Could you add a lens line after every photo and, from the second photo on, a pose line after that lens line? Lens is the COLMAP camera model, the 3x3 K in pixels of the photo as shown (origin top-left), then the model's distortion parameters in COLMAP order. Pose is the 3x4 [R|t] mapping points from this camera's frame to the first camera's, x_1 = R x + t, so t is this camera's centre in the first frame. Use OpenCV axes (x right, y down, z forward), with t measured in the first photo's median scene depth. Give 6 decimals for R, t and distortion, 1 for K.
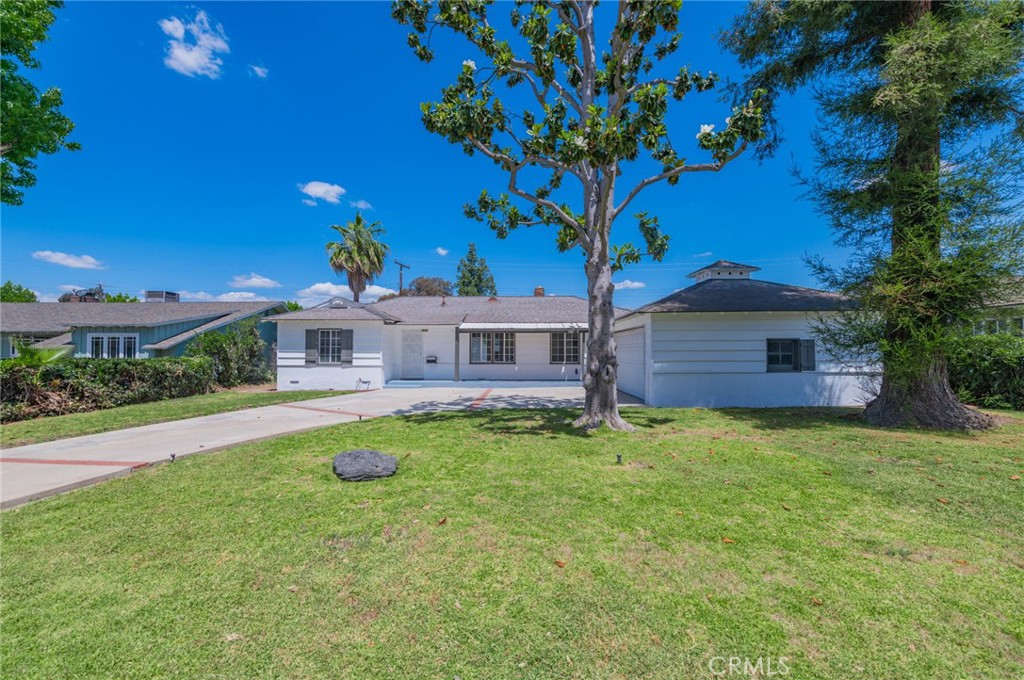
lens RADIAL K [[466.6, 0, 516.8], [0, 466.6, 353.0], [0, 0, 1]] dist [0.012843, -0.000126]
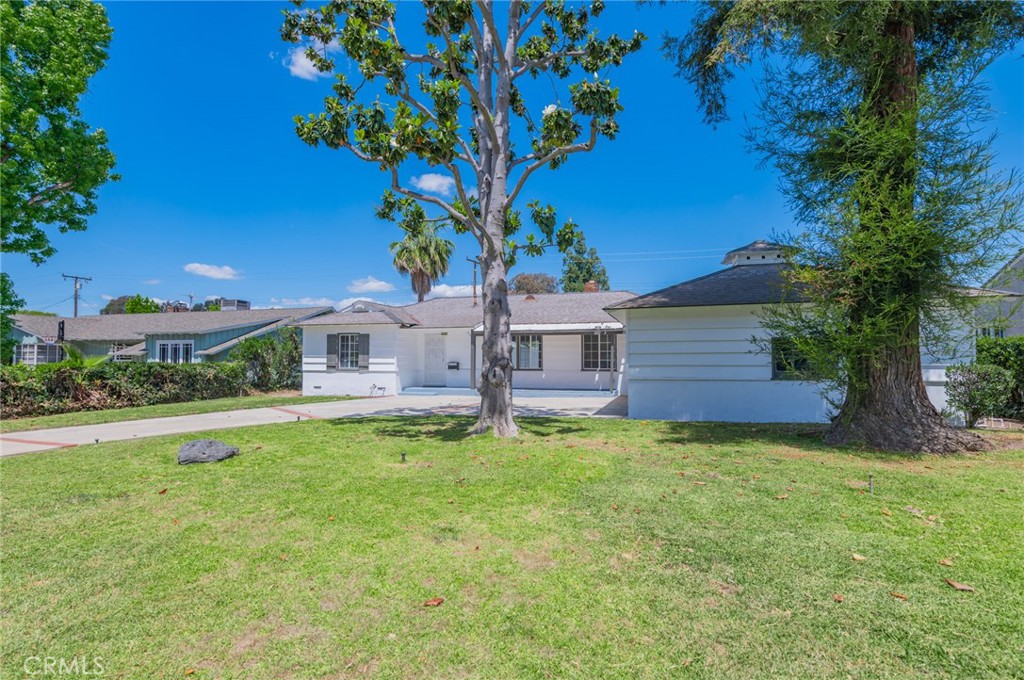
lens RADIAL K [[557.4, 0, 510.4], [0, 557.4, 358.6], [0, 0, 1]] dist [0.013009, -0.000074]
pose [[0.961016, -0.000908, -0.276491, 0.248179], [-0.000479, 0.999988, -0.004952, 0.006575], [0.276492, 0.004891, 0.961004, -0.029190]]
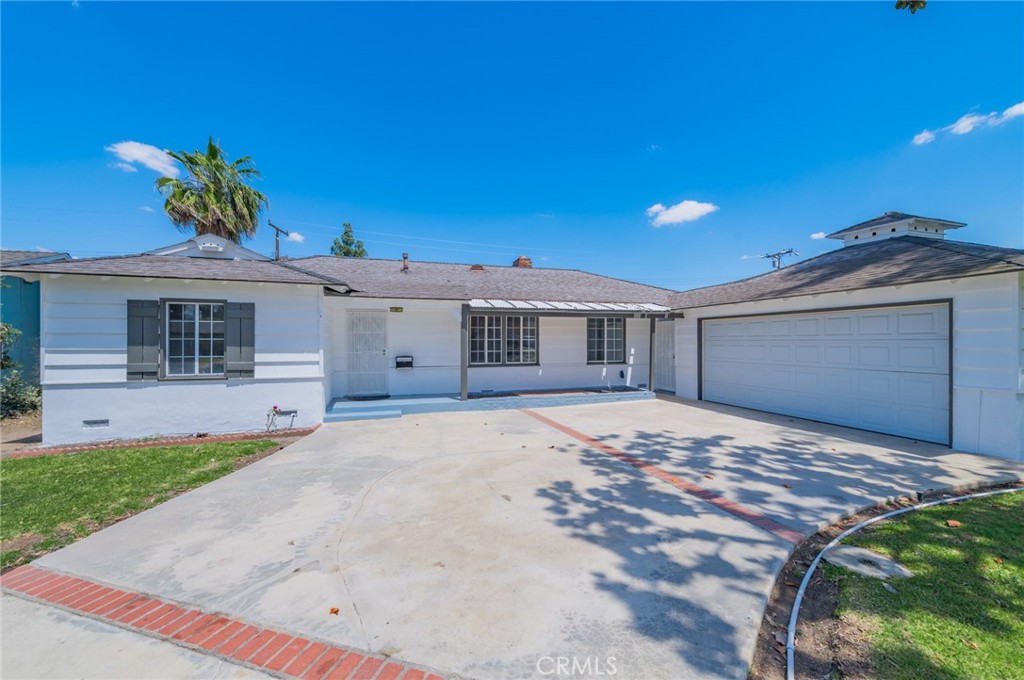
lens RADIAL K [[412.7, 0, 513.9], [0, 412.7, 347.4], [0, 0, 1]] dist [0.009210, -0.000106]
pose [[0.942830, -0.008291, 0.333170, -0.242241], [0.003834, 0.999894, 0.014034, -0.010267], [-0.333251, -0.011954, 0.942762, 0.516441]]
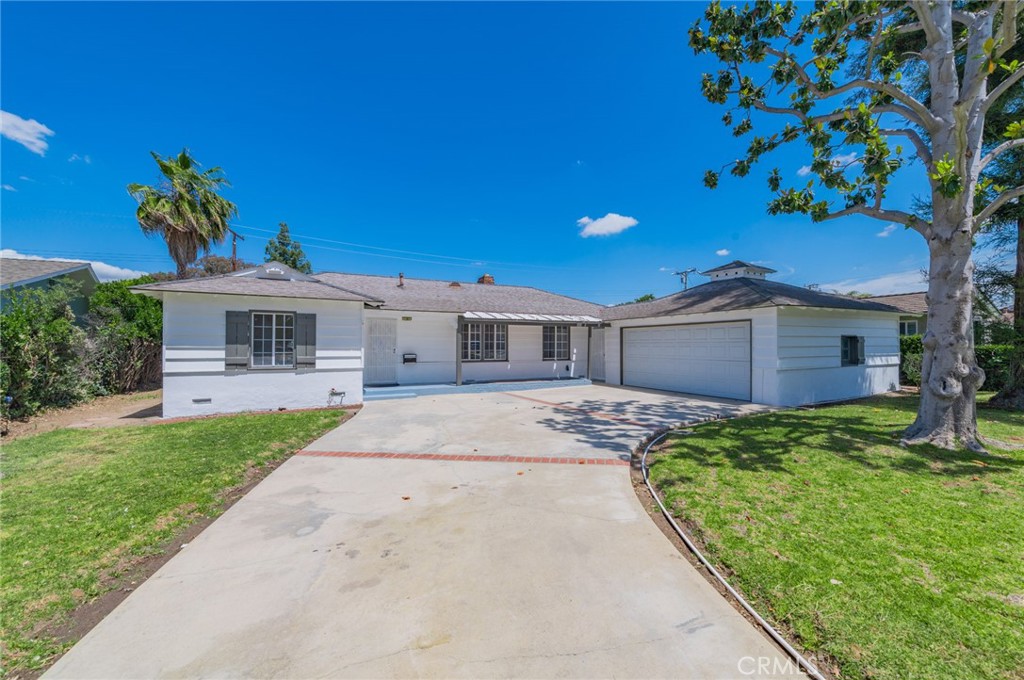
lens RADIAL K [[409.7, 0, 519.8], [0, 409.7, 356.6], [0, 0, 1]] dist [0.008306, -0.000199]
pose [[0.871244, -0.014652, 0.490631, -0.381770], [0.001693, 0.999638, 0.026846, -0.005845], [-0.490847, -0.022559, 0.870954, 0.362609]]
